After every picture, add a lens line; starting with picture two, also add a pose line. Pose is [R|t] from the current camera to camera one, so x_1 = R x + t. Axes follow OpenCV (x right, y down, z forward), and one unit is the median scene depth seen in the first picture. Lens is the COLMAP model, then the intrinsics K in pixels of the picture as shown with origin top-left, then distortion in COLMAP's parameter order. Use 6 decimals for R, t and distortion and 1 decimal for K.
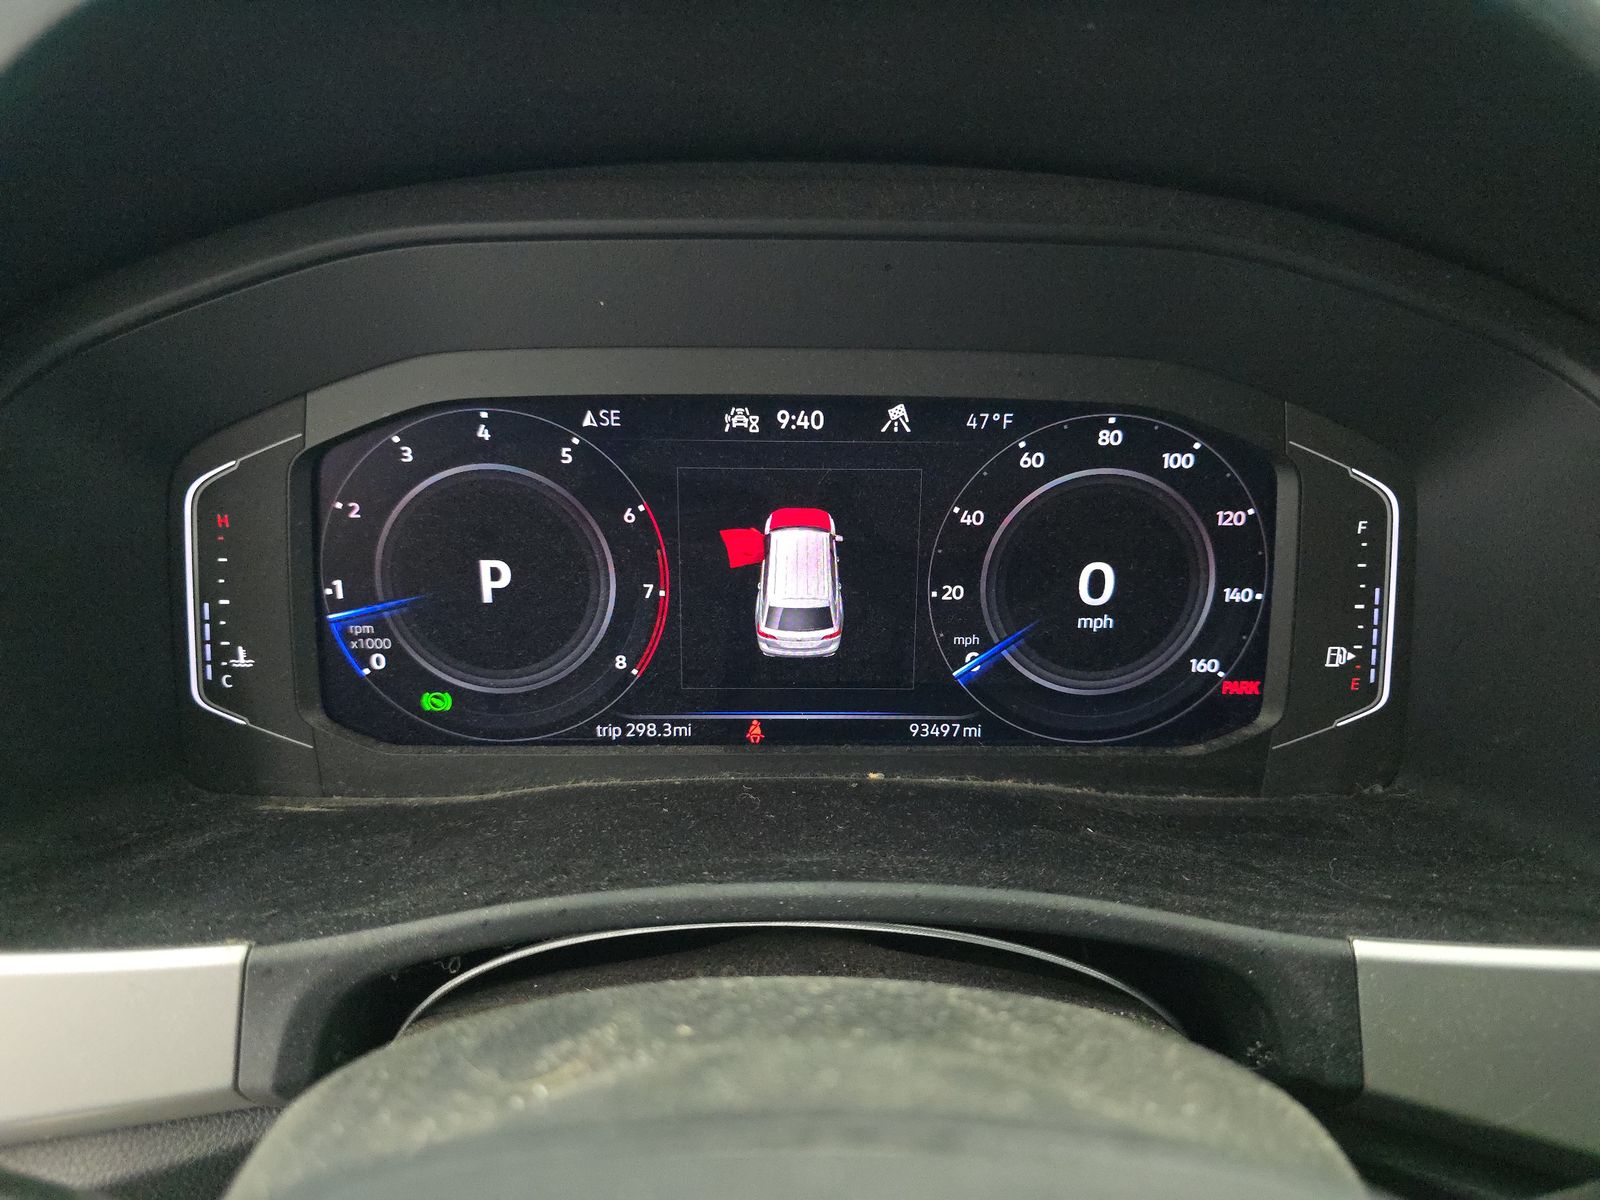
lens RADIAL K [[1071.8, 0, 814.2], [0, 1071.8, 627.5], [0, 0, 1]] dist [0.048323, -0.003087]
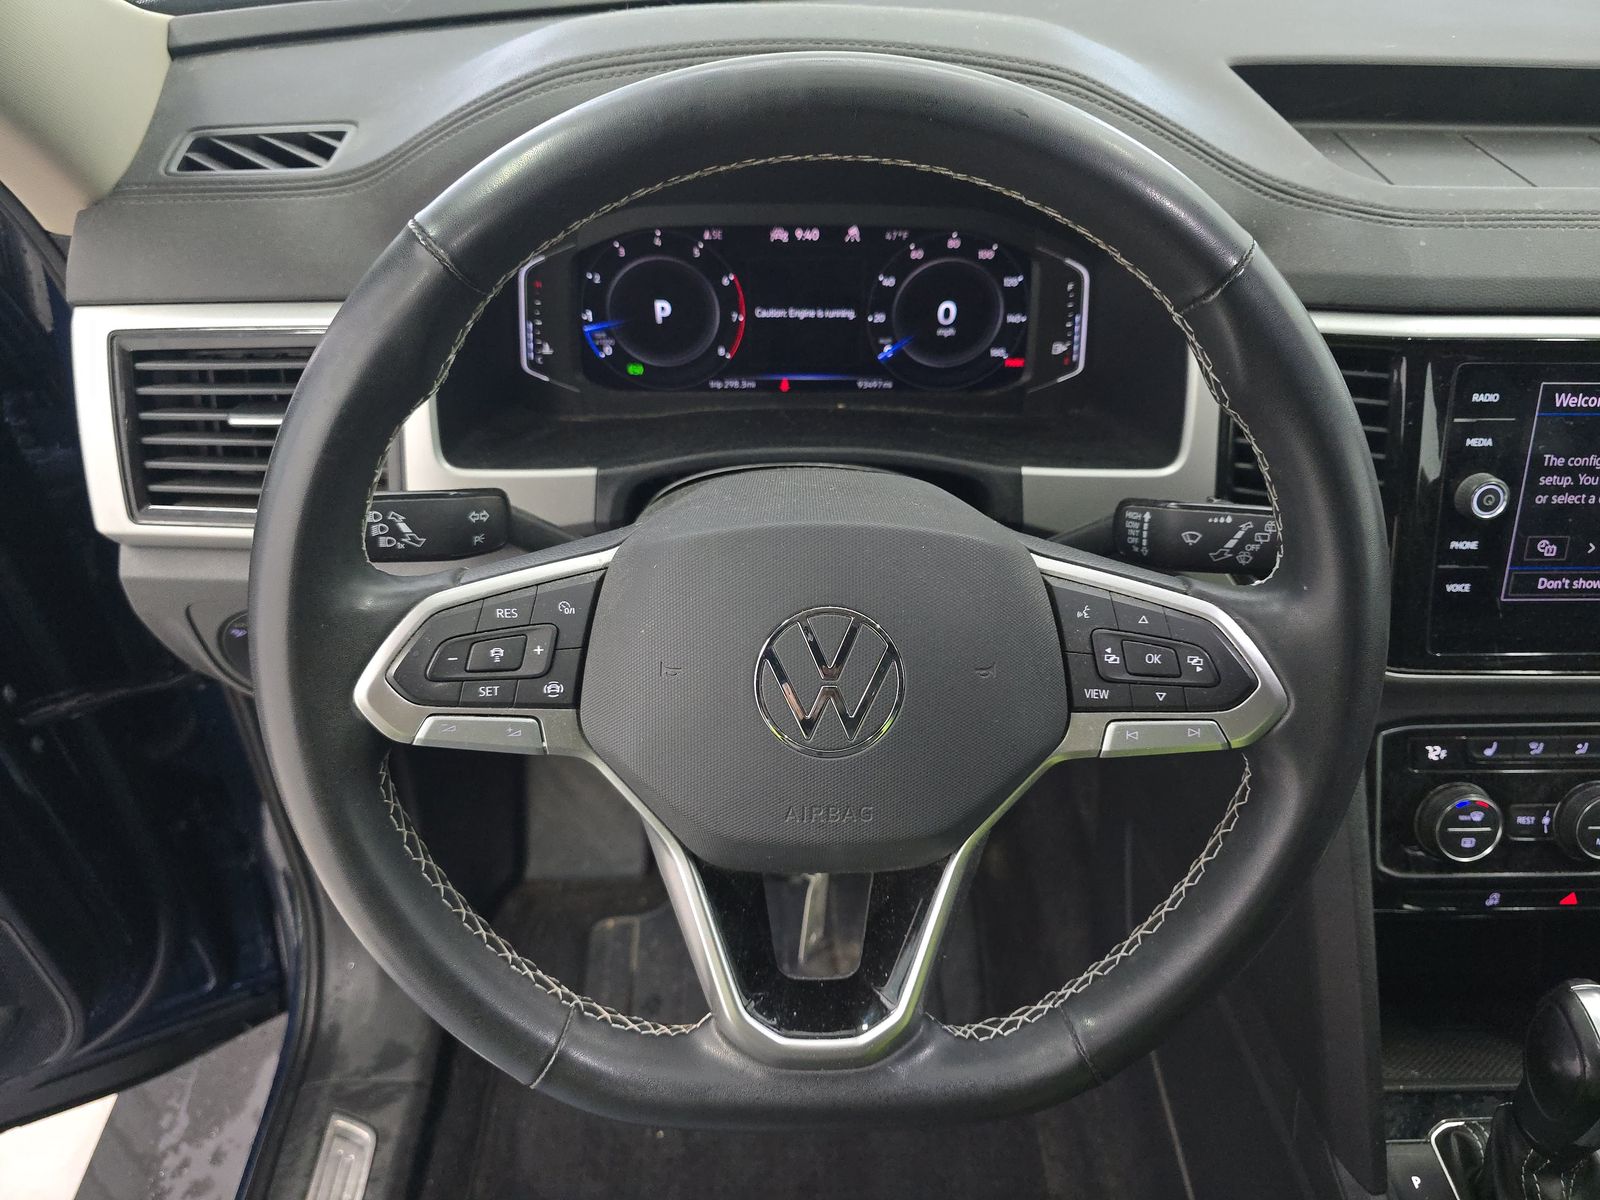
lens RADIAL K [[1084.2, 0, 798.8], [0, 1084.2, 594.7], [0, 0, 1]] dist [0.028682, -0.014644]
pose [[1.000000, 0.000958, -0.000015, -0.027397], [-0.000910, 0.954585, 0.297937, -0.150285], [0.000300, -0.297937, 0.954586, -1.208790]]
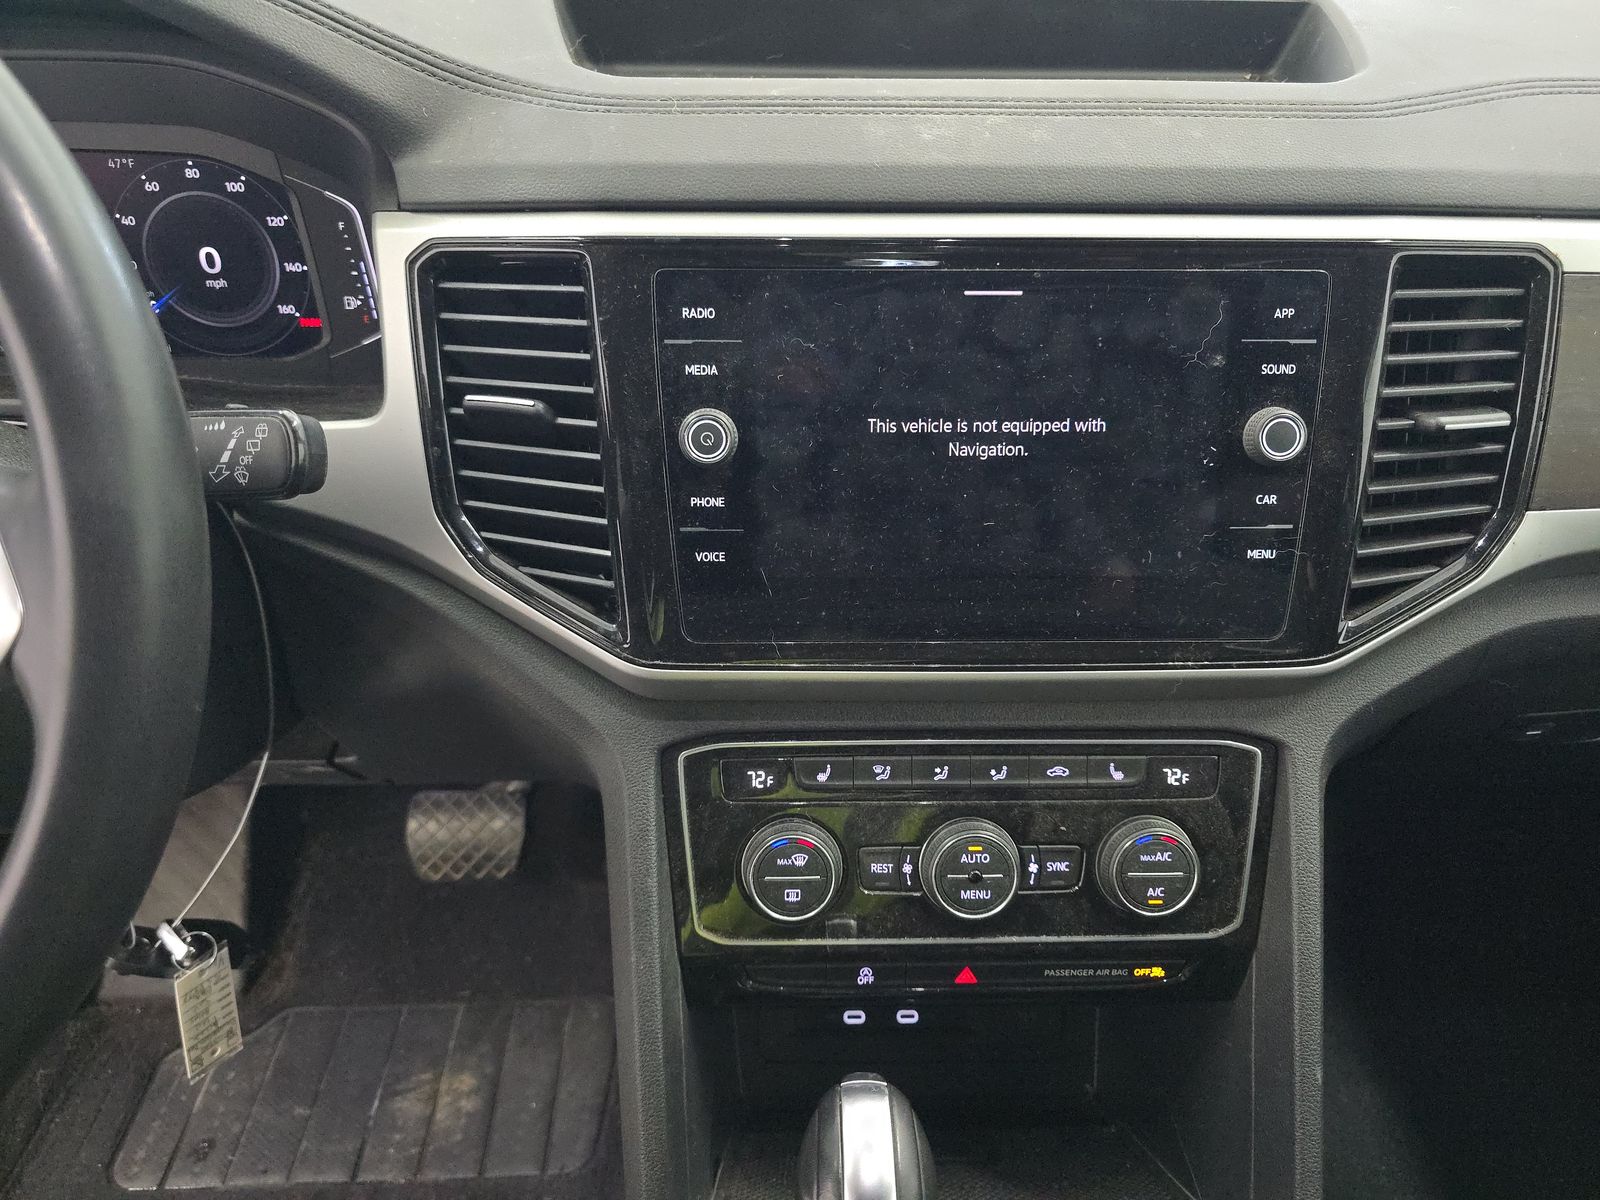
lens RADIAL K [[1084.2, 0, 792.3], [0, 1084.2, 597.4], [0, 0, 1]] dist [0.028682, -0.014644]
pose [[0.999853, -0.002745, -0.016941, 1.269381], [0.005625, 0.985014, 0.172382, 0.204771], [0.016214, -0.172452, 0.984884, -0.874439]]
